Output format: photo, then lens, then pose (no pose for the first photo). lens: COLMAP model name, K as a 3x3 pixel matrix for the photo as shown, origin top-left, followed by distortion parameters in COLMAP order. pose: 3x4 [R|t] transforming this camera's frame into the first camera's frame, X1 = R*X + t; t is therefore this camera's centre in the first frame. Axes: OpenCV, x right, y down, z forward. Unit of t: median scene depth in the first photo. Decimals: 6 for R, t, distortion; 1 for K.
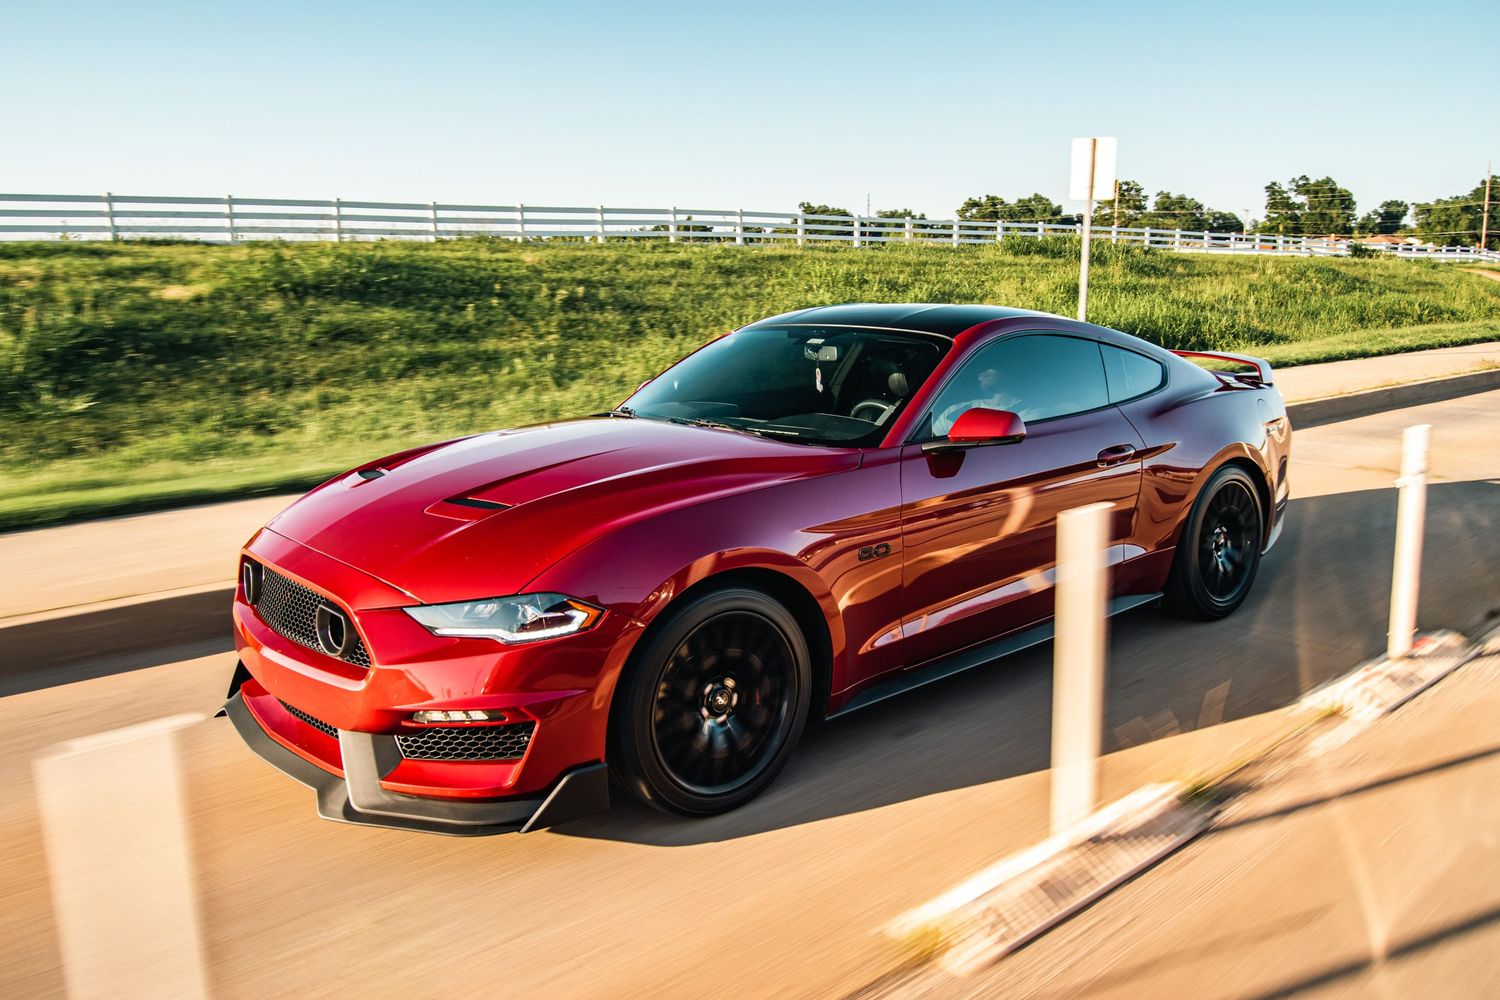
lens RADIAL K [[1178.8, 0, 750.0], [0, 1178.8, 500.0], [0, 0, 1]] dist [-0.009845, -0.001529]
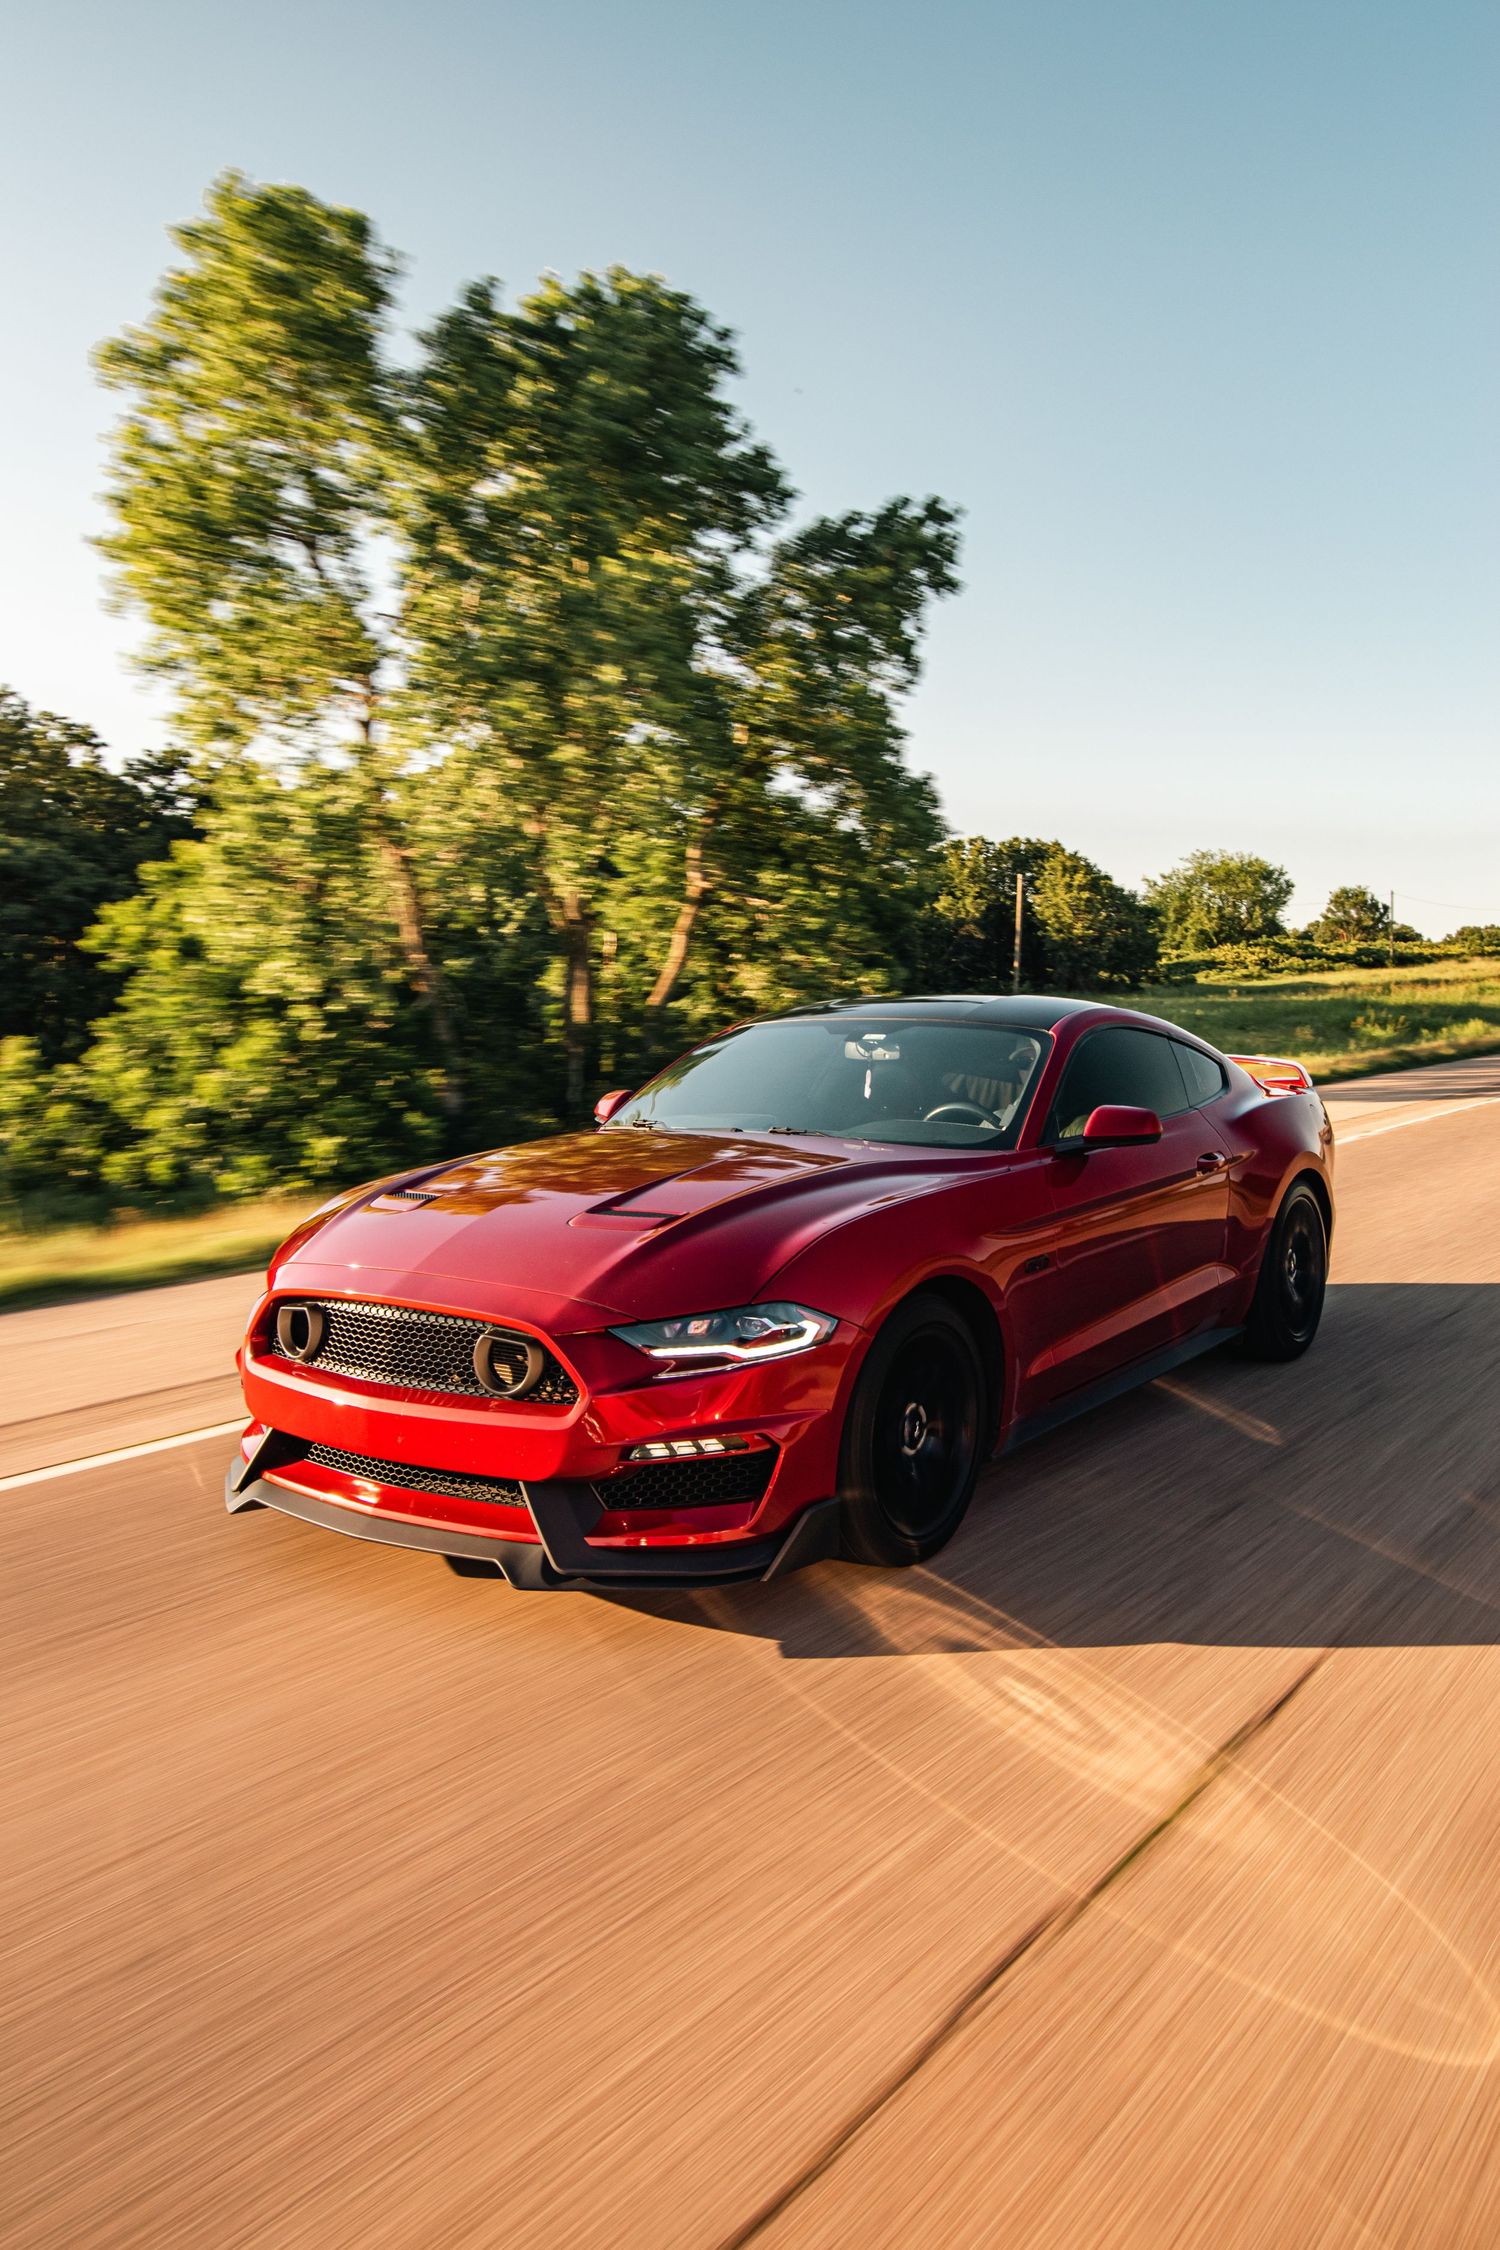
lens RADIAL K [[1768.1, 0, 750.0], [0, 1768.1, 1125.0], [0, 0, 1]] dist [-0.009845, -0.001529]
pose [[0.968616, -0.010586, 0.248338, -0.518495], [0.037326, 0.993959, -0.103215, 0.082568], [-0.245745, 0.109245, 0.963159, -0.284490]]
